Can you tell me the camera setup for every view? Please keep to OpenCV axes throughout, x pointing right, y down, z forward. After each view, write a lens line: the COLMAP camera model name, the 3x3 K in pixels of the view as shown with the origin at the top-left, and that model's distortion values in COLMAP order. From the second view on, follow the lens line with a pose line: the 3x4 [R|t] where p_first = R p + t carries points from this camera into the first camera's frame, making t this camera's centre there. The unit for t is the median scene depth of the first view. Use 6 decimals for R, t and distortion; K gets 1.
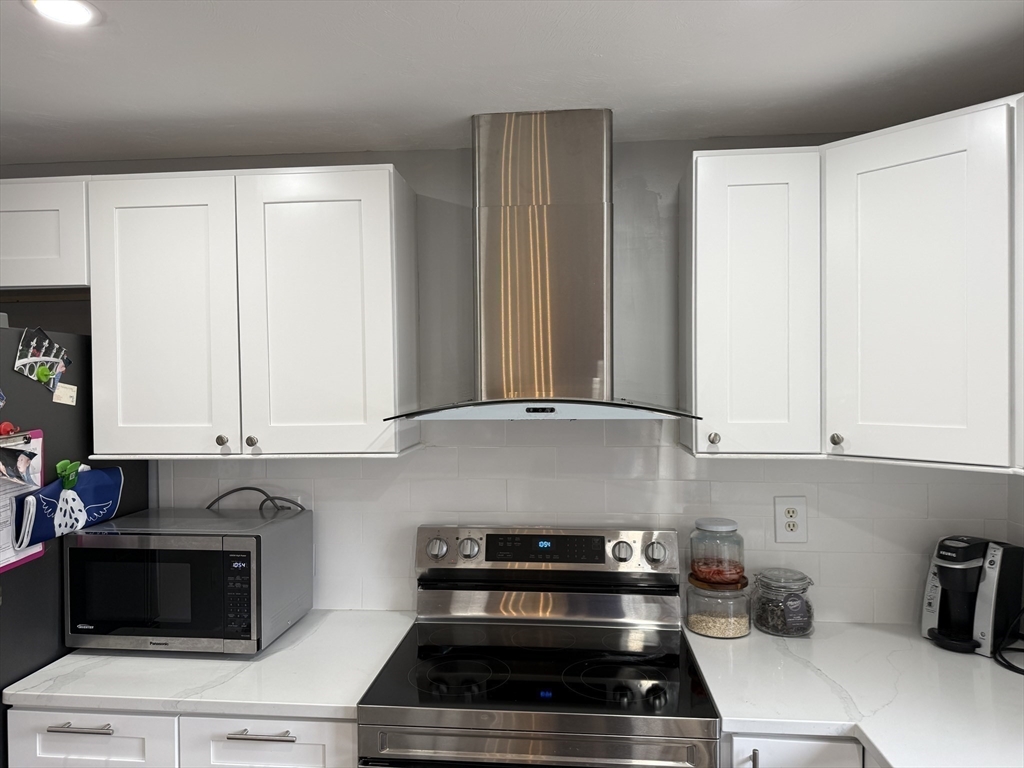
lens RADIAL K [[728.4, 0, 518.8], [0, 728.4, 401.7], [0, 0, 1]] dist [0.066839, -0.050709]
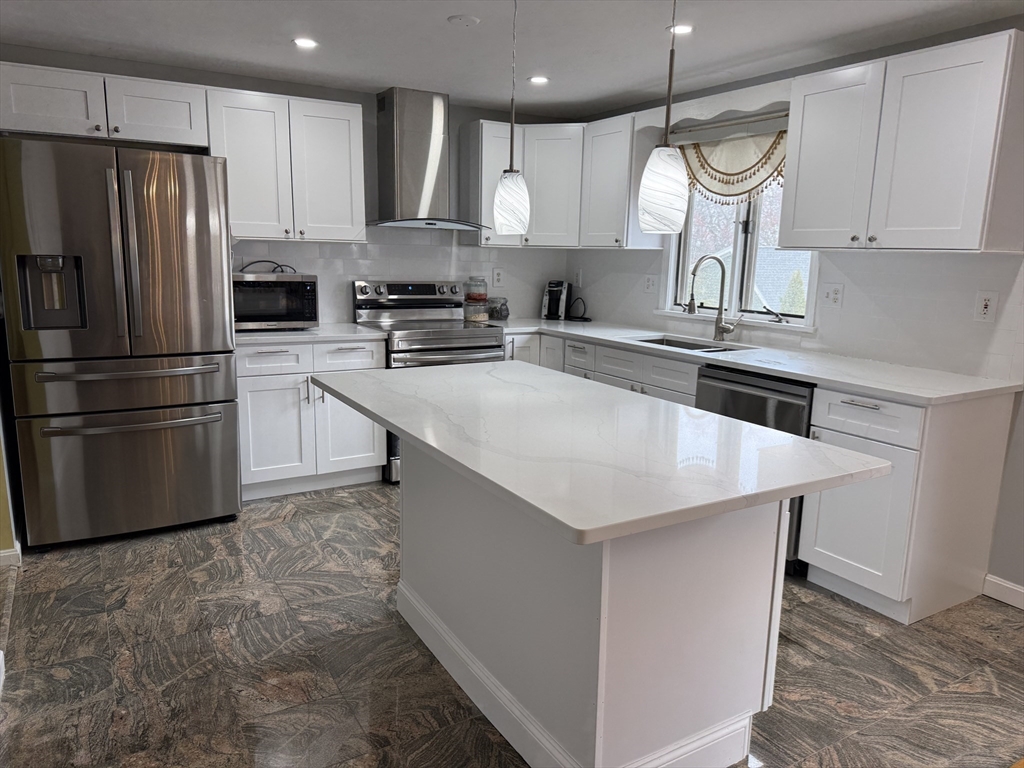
lens RADIAL K [[728.4, 0, 513.3], [0, 728.4, 384.9], [0, 0, 1]] dist [0.066839, -0.050709]
pose [[0.807099, -0.081214, 0.584804, -1.141349], [-0.009614, 0.988555, 0.150553, 0.162073], [-0.590338, -0.127133, 0.797081, -1.112343]]
